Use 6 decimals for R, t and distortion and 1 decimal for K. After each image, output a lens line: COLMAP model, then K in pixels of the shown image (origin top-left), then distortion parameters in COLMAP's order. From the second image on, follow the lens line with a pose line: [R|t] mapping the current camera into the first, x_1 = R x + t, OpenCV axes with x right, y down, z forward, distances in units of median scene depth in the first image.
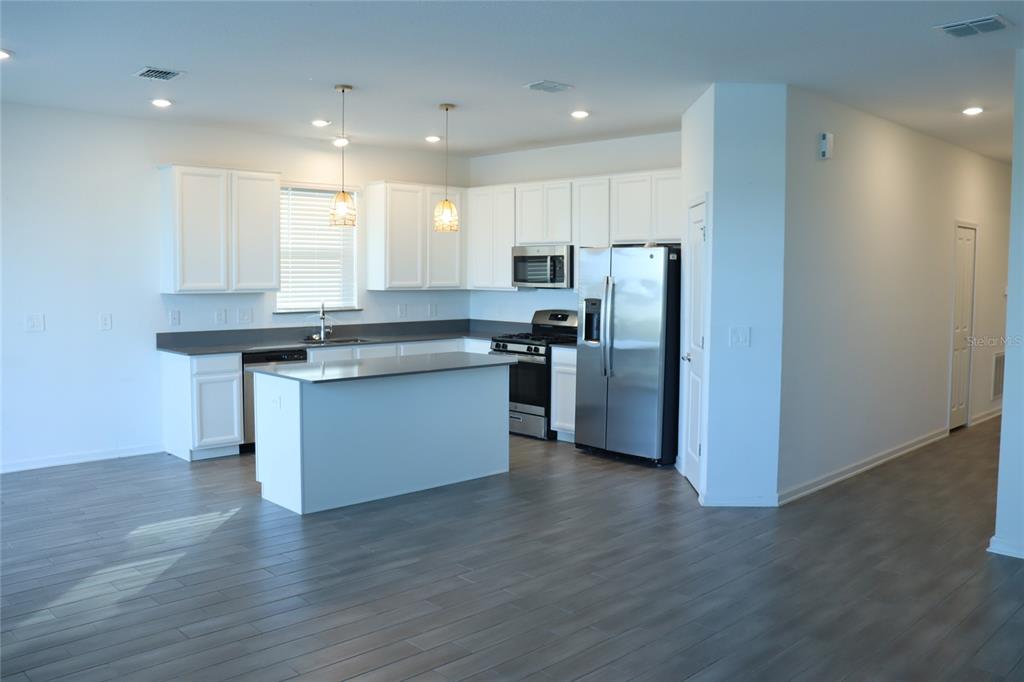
lens RADIAL K [[845.3, 0, 518.3], [0, 845.3, 333.9], [0, 0, 1]] dist [-0.151242, 0.107354]
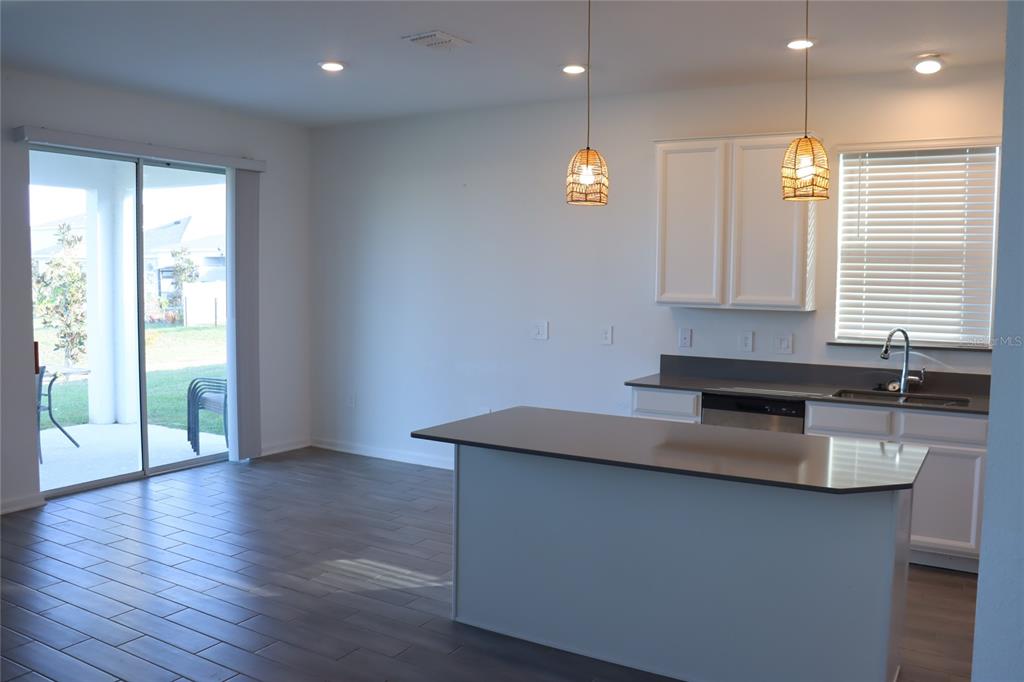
lens RADIAL K [[845.3, 0, 516.5], [0, 845.3, 336.6], [0, 0, 1]] dist [-0.151242, 0.107354]
pose [[0.258475, 0.066608, -0.963719, 0.309009], [-0.081127, 0.995593, 0.047053, -0.044217], [0.962605, 0.066022, 0.262739, 0.628099]]
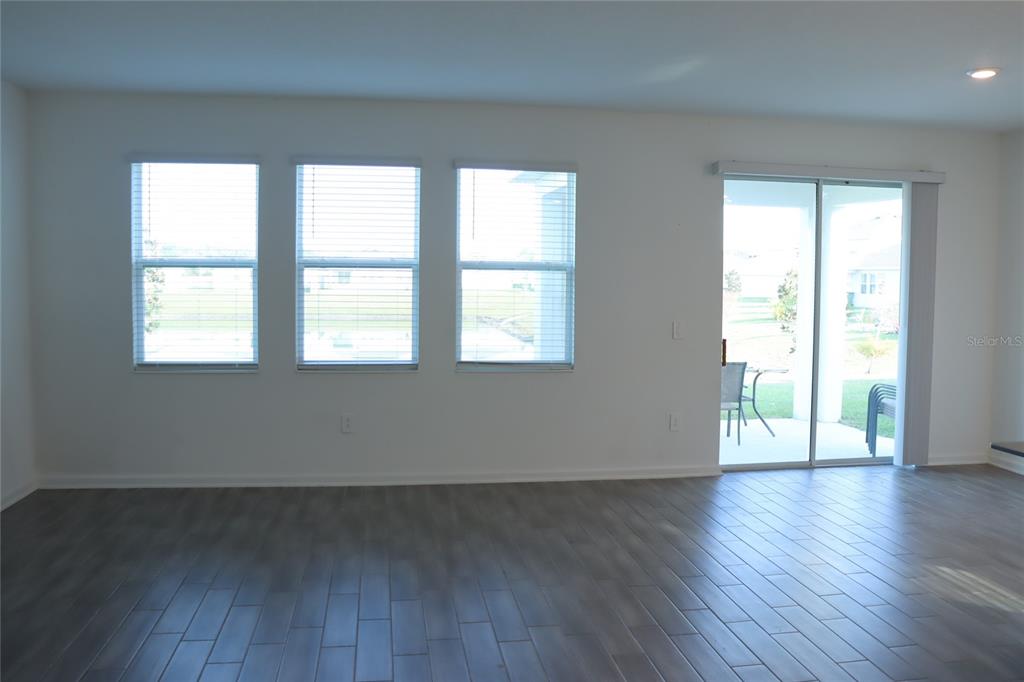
lens RADIAL K [[845.3, 0, 530.7], [0, 845.3, 334.1], [0, 0, 1]] dist [-0.151242, 0.107354]
pose [[-0.559987, 0.041691, -0.827452, 0.357585], [-0.073317, 0.992321, 0.099615, -0.050268], [0.825251, 0.116449, -0.552630, 0.733896]]
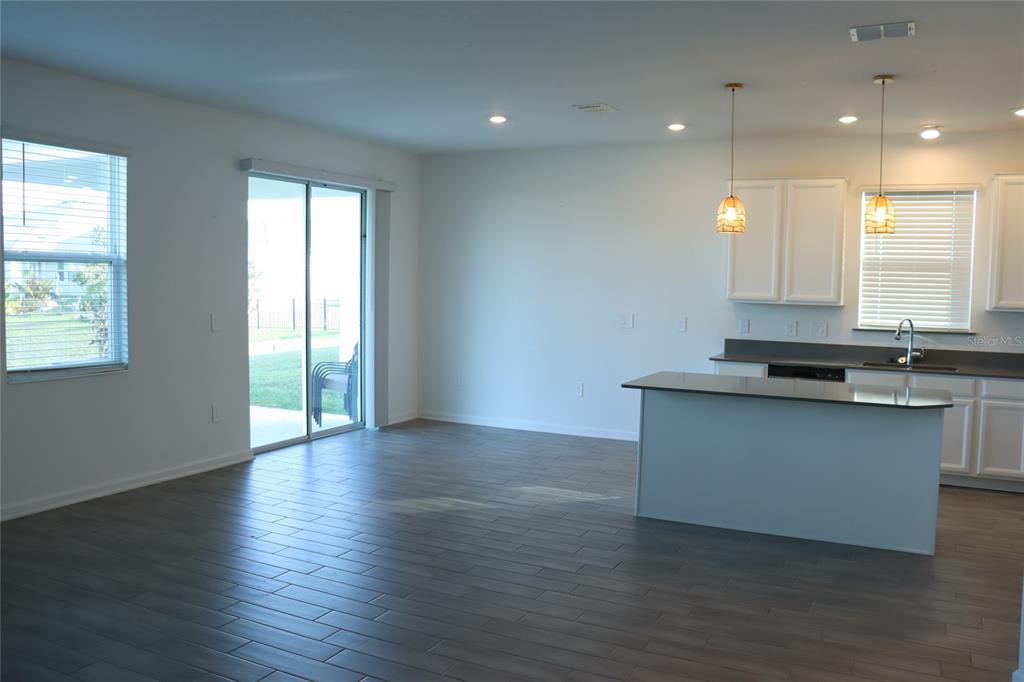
lens RADIAL K [[845.3, 0, 518.9], [0, 845.3, 339.3], [0, 0, 1]] dist [-0.151242, 0.107354]
pose [[0.335439, 0.070121, -0.939449, 0.480332], [-0.083619, 0.995506, 0.044448, -0.025134], [0.938343, 0.063646, 0.339795, 0.368148]]
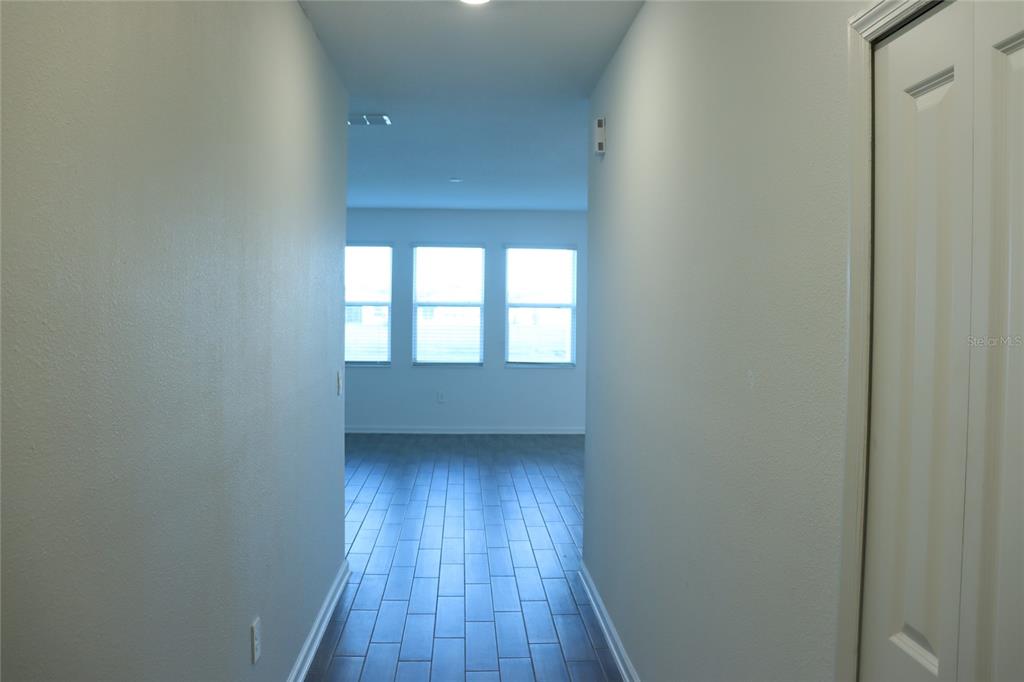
lens RADIAL K [[845.3, 0, 508.3], [0, 845.3, 337.8], [0, 0, 1]] dist [-0.151242, 0.107354]
pose [[-0.654298, 0.004813, -0.756222, 0.801411], [-0.070106, 0.995288, 0.066992, -0.071213], [0.752981, 0.096848, -0.650877, 1.159766]]
